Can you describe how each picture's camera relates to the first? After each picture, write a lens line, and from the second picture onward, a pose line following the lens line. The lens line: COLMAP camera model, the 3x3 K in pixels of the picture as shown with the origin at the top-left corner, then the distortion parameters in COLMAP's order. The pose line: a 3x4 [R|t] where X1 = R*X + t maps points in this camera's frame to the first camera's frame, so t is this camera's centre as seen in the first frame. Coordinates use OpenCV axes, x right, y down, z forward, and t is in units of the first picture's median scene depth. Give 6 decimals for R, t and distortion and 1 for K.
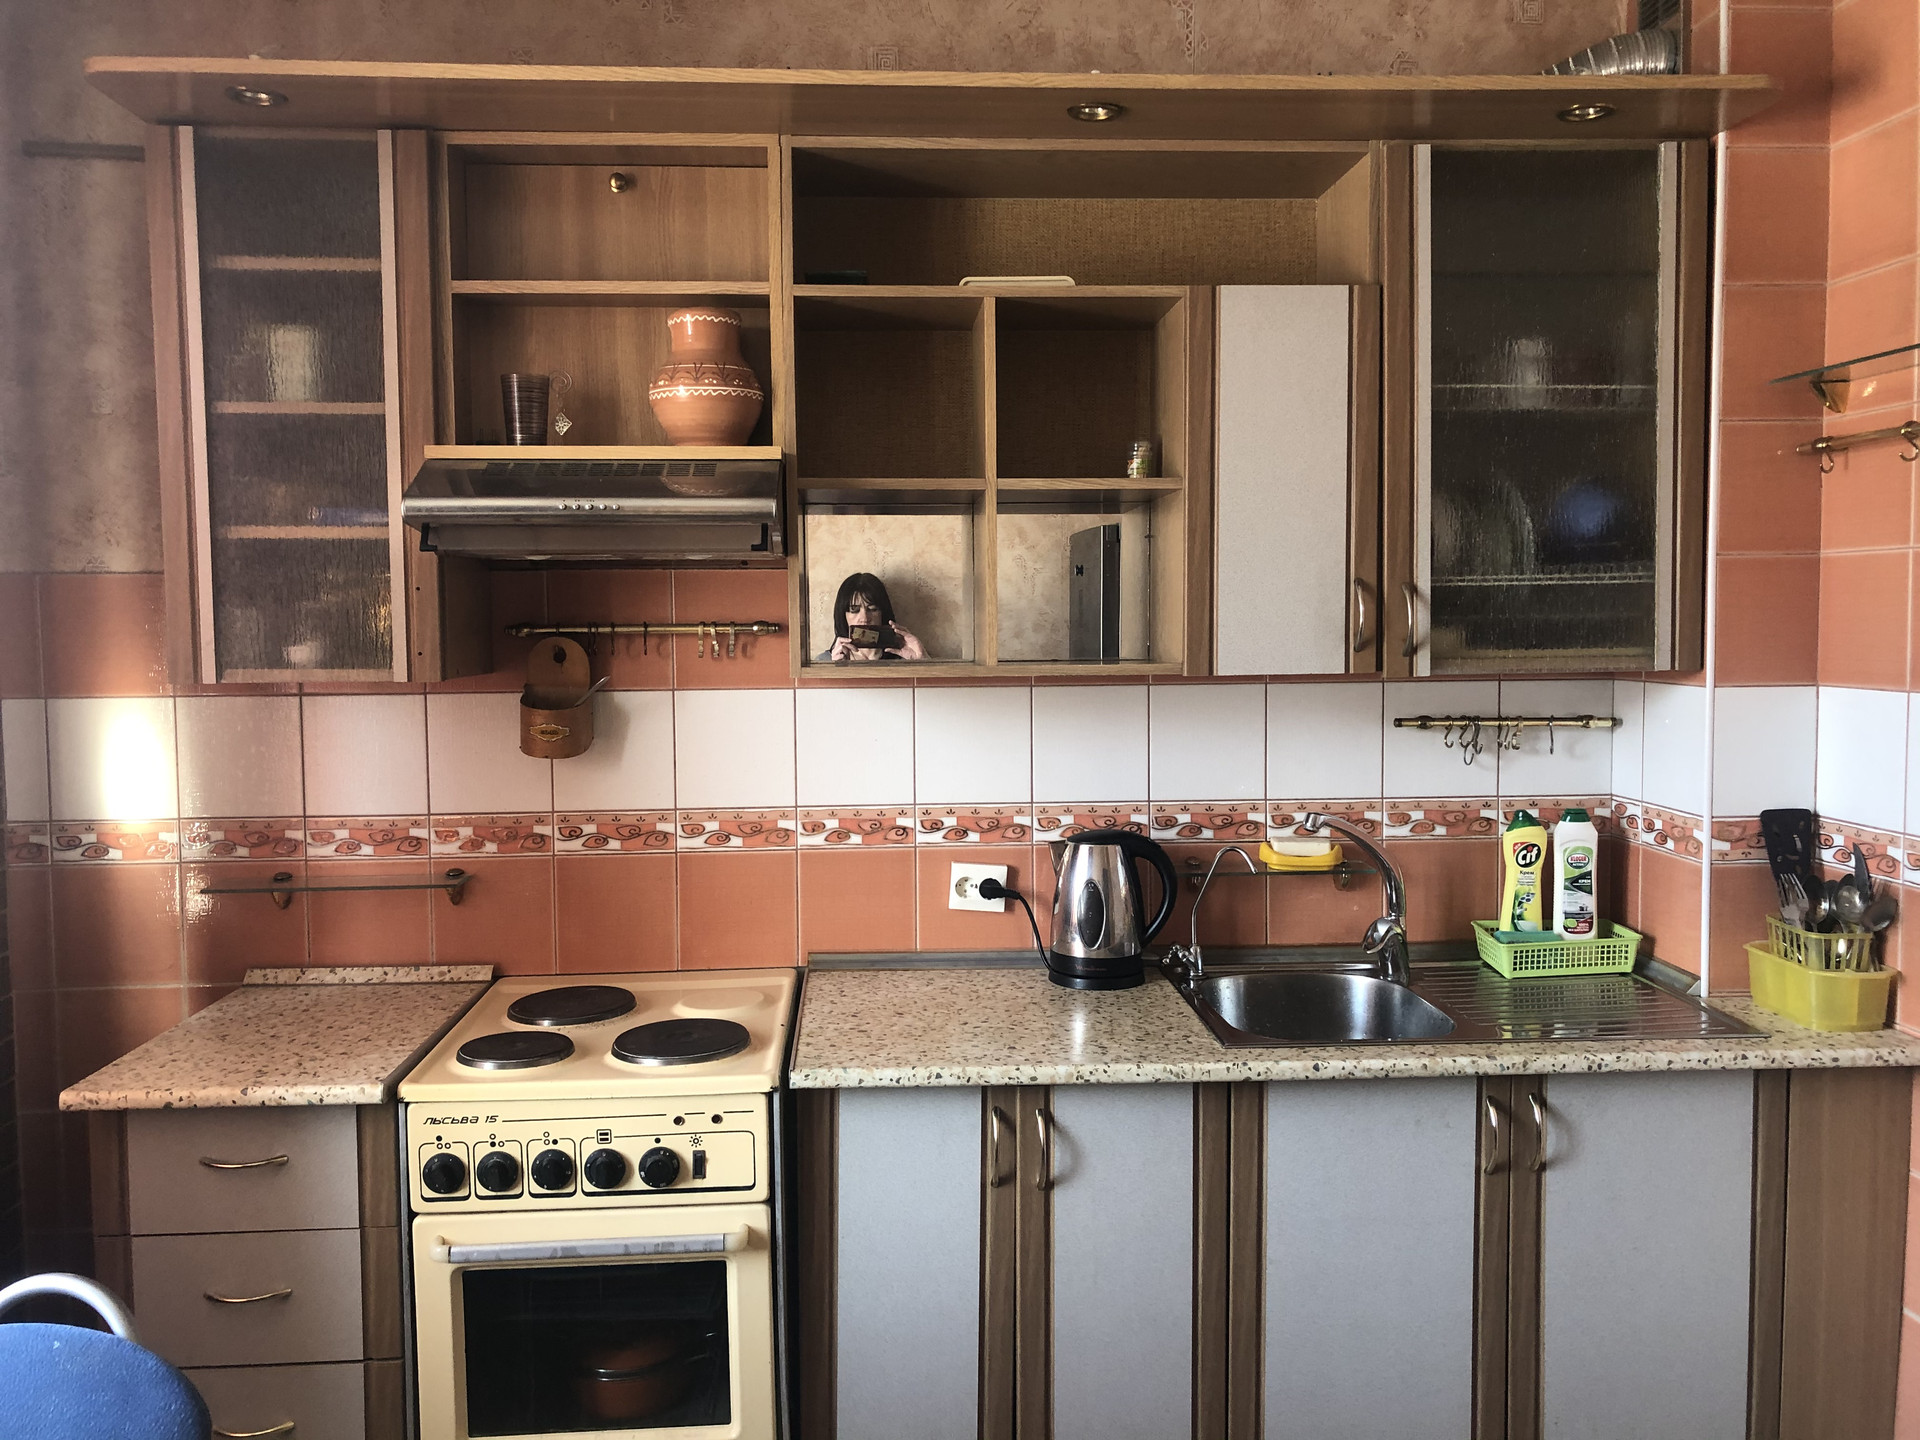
lens RADIAL K [[1574.8, 0, 944.4], [0, 1574.8, 704.1], [0, 0, 1]] dist [0.046556, -0.054237]
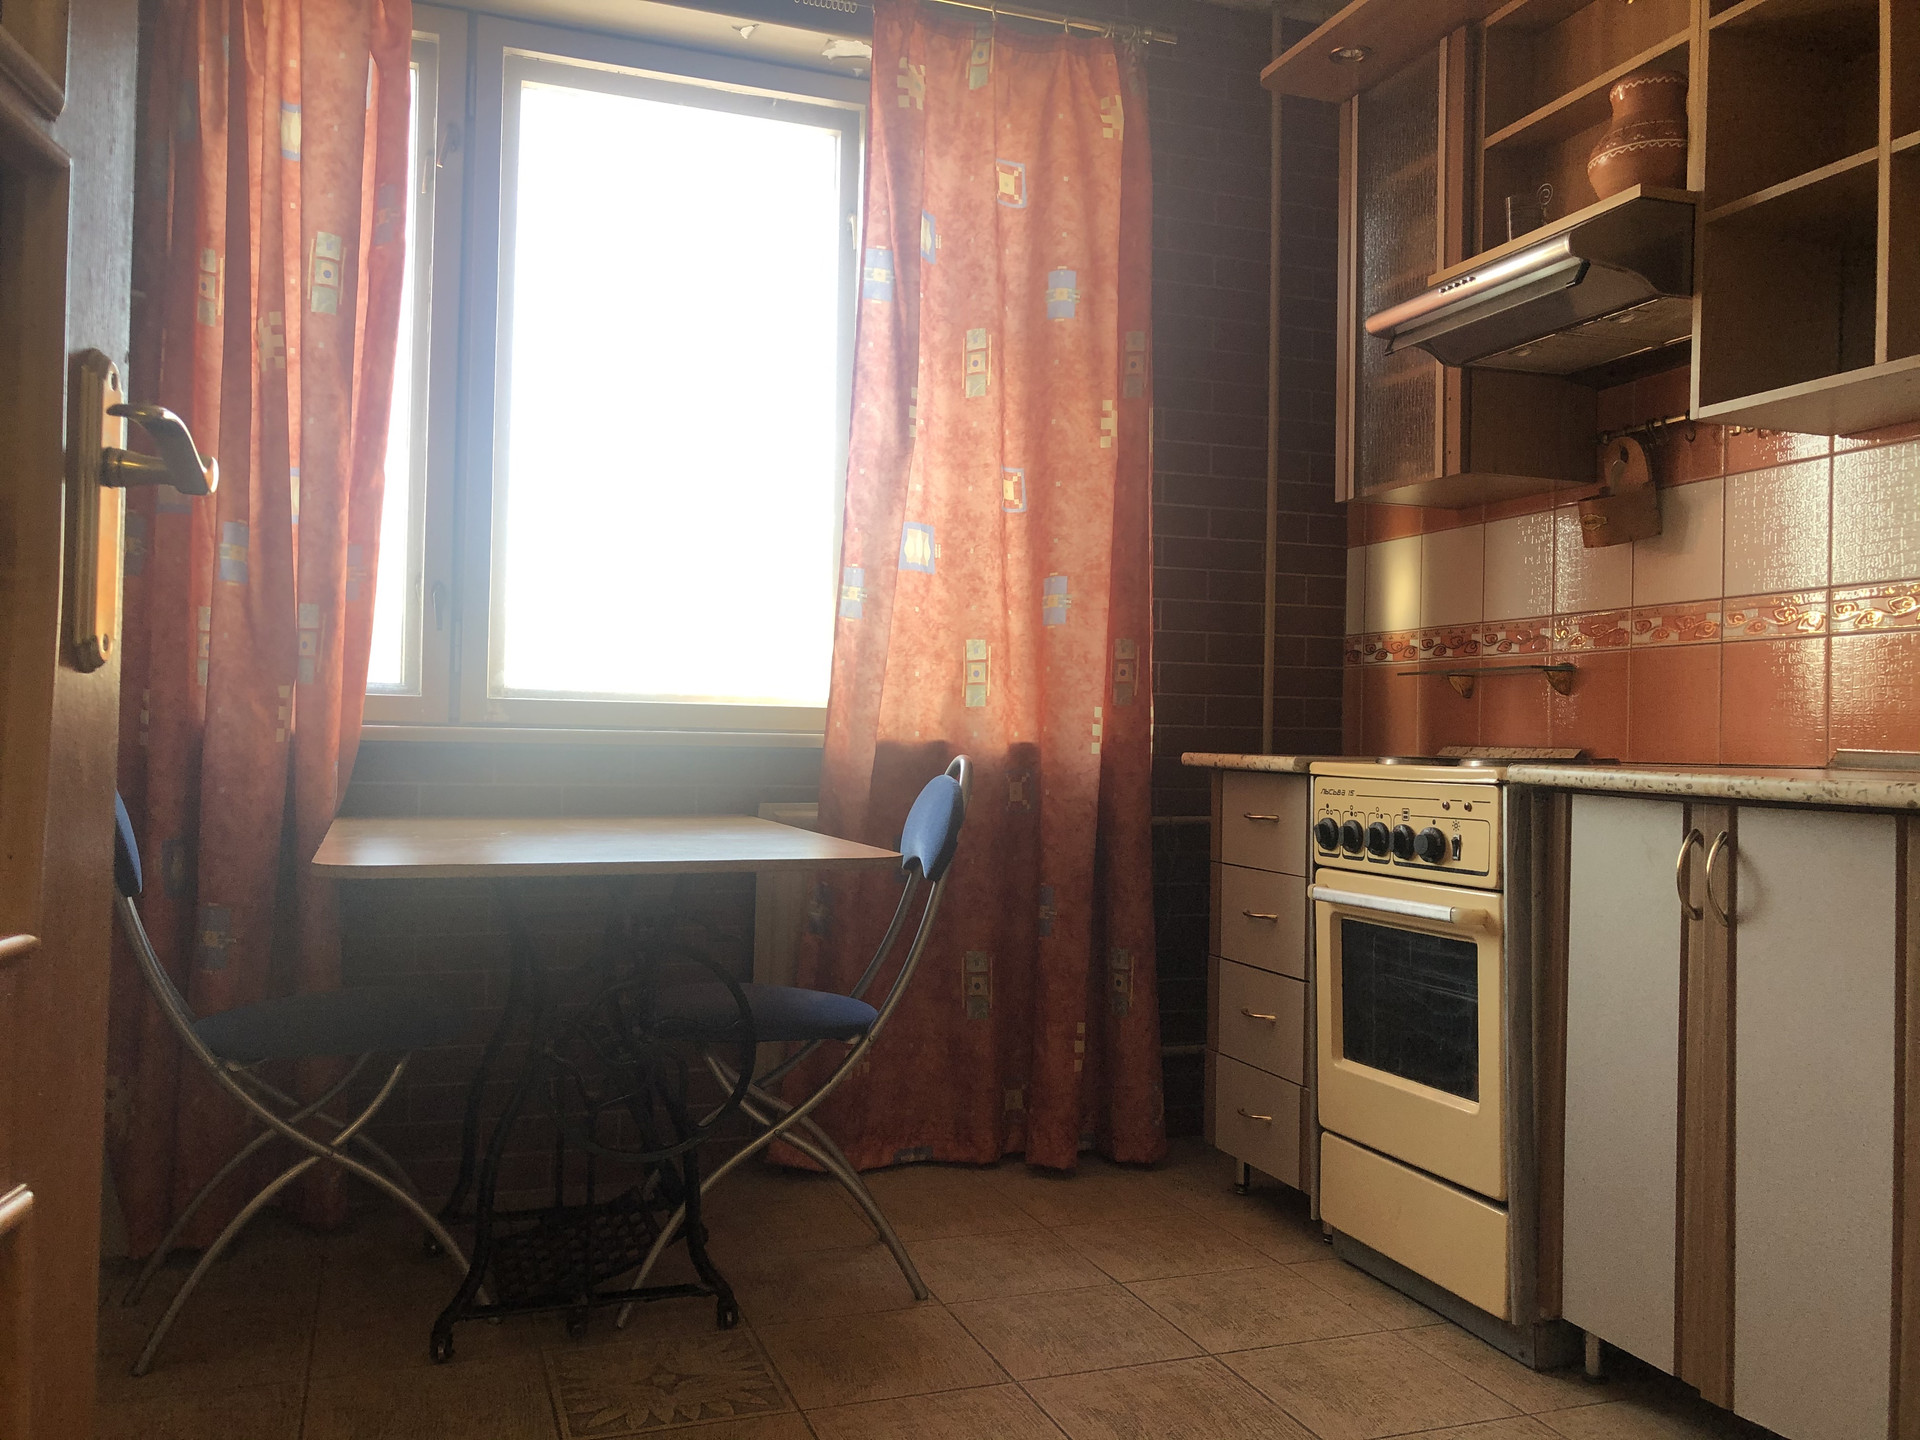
lens RADIAL K [[1574.8, 0, 954.7], [0, 1574.8, 721.5], [0, 0, 1]] dist [0.046556, -0.054237]
pose [[0.281634, 0.002974, -0.959517, 0.711883], [-0.078734, 0.996695, -0.020020, 0.222852], [0.956286, 0.081185, 0.280938, 0.305127]]
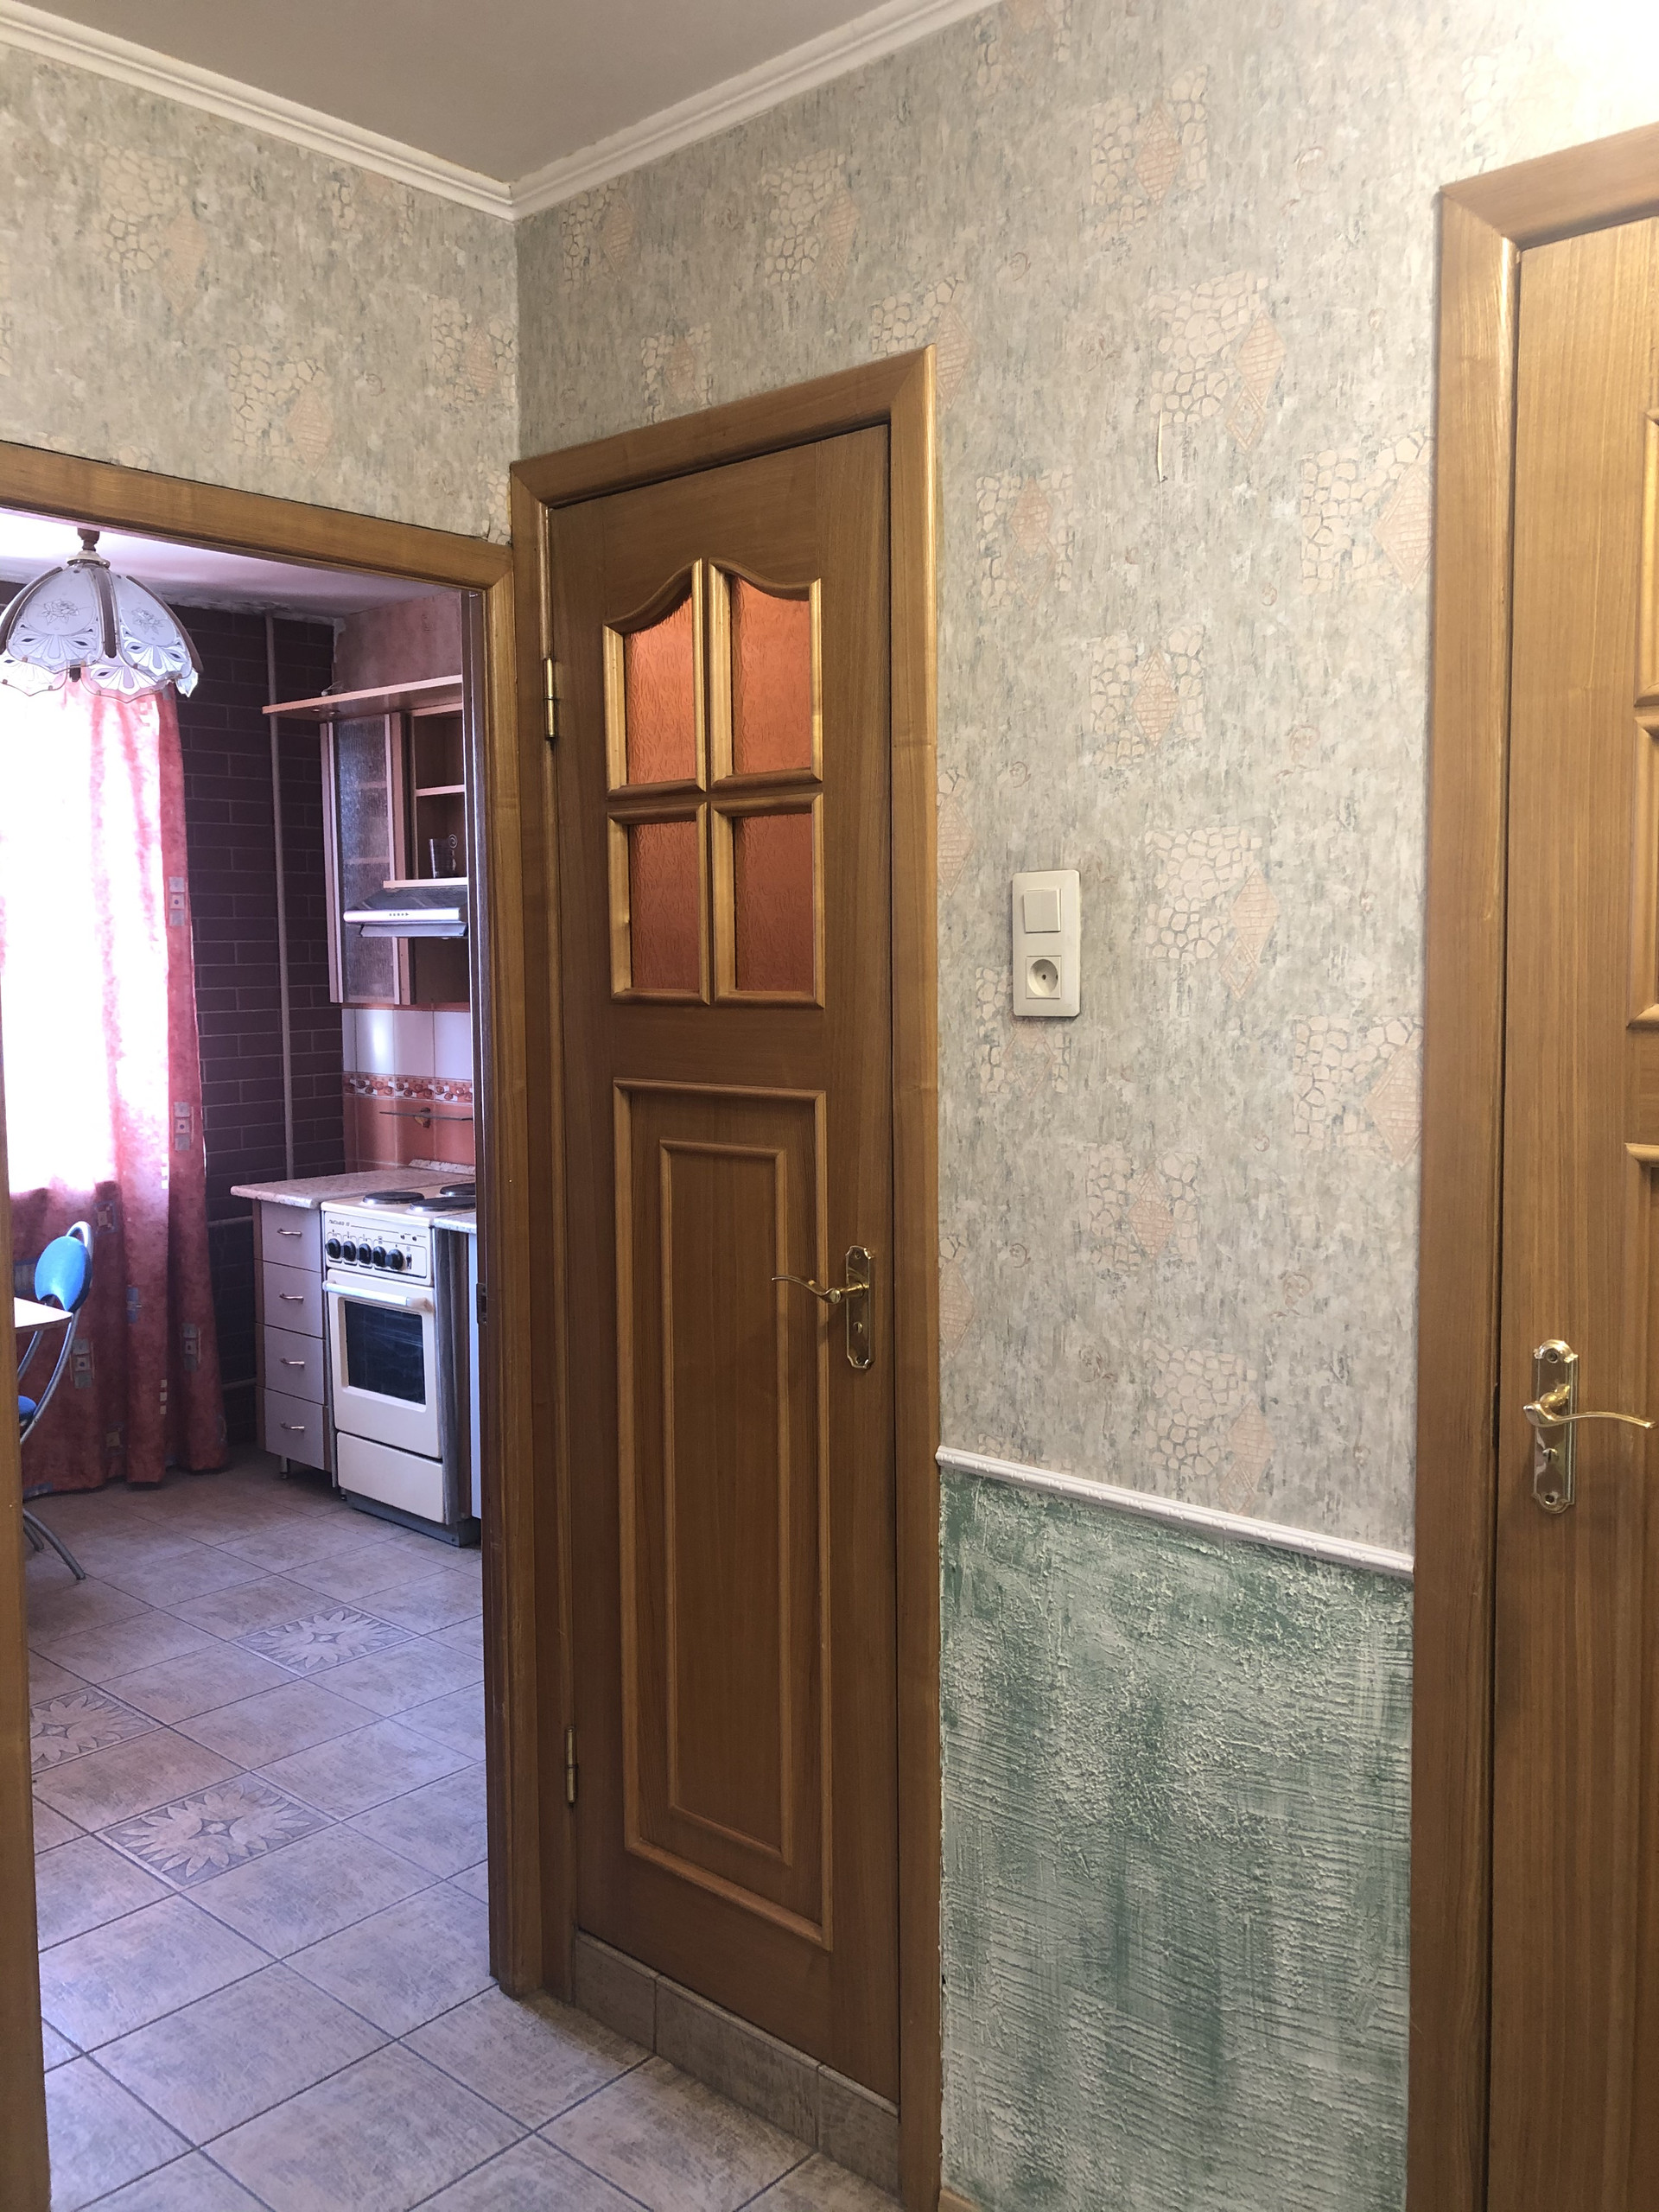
lens RADIAL K [[1814.3, 0, 820.0], [0, 1814.3, 1091.1], [0, 0, 1]] dist [0.046556, -0.054237]
pose [[0.698064, 0.061064, -0.713427, 1.527514], [-0.042679, 0.998134, 0.043672, -0.026048], [0.714762, -0.000038, 0.699367, -0.153171]]
